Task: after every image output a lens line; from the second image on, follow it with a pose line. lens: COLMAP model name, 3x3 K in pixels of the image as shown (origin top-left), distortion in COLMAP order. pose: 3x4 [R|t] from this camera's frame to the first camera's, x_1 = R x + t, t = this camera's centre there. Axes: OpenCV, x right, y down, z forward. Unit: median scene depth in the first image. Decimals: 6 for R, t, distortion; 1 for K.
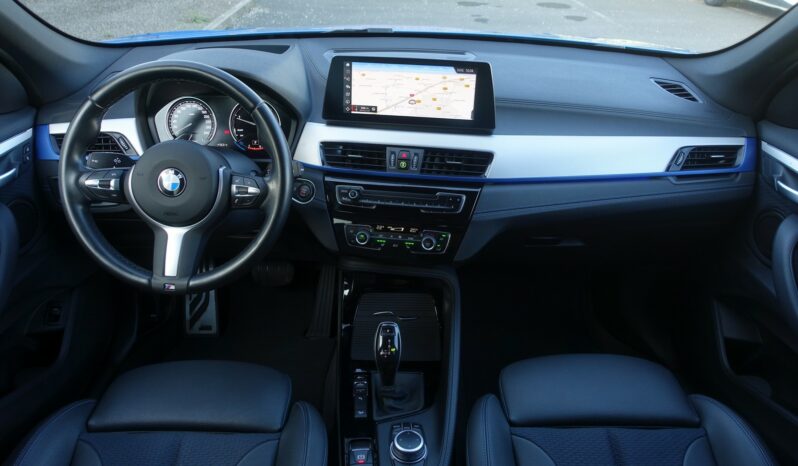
lens RADIAL K [[540.8, 0, 399.0], [0, 540.8, 233.0], [0, 0, 1]] dist [0.004453, -0.023661]
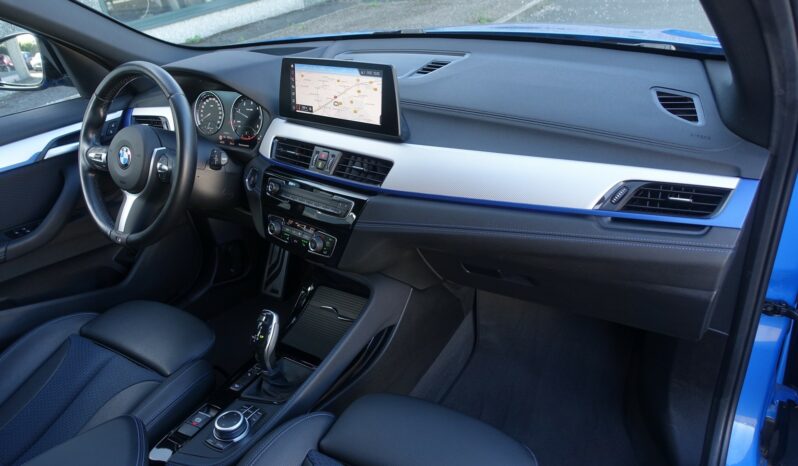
lens RADIAL K [[540.8, 0, 399.0], [0, 540.8, 233.0], [0, 0, 1]] dist [0.004453, -0.023661]
pose [[0.841414, 0.167251, -0.513858, 0.674891], [-0.165401, 0.984971, 0.049756, -0.074998], [0.514457, 0.043127, 0.856431, 0.210665]]
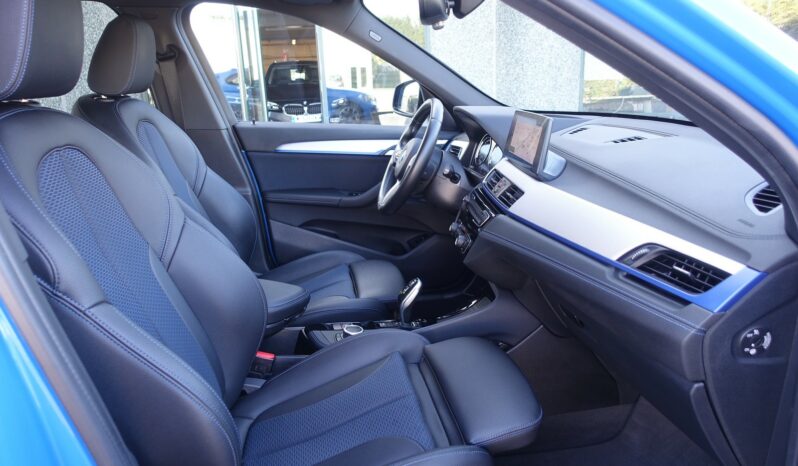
lens RADIAL K [[540.8, 0, 399.0], [0, 540.8, 233.0], [0, 0, 1]] dist [0.004453, -0.023661]
pose [[0.172178, 0.258287, -0.950601, 1.214720], [-0.489323, 0.859959, 0.145030, -0.110198], [0.854937, 0.440180, 0.274451, 0.498724]]
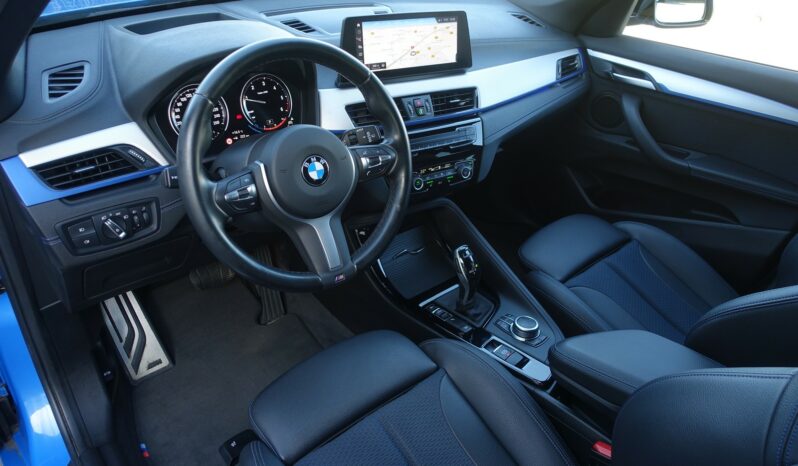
lens RADIAL K [[540.8, 0, 399.0], [0, 540.8, 233.0], [0, 0, 1]] dist [0.004453, -0.023661]
pose [[0.757001, -0.322292, 0.568400, -0.735766], [0.268848, 0.946477, 0.178612, -0.100612], [-0.595542, 0.017603, 0.803131, 0.140298]]
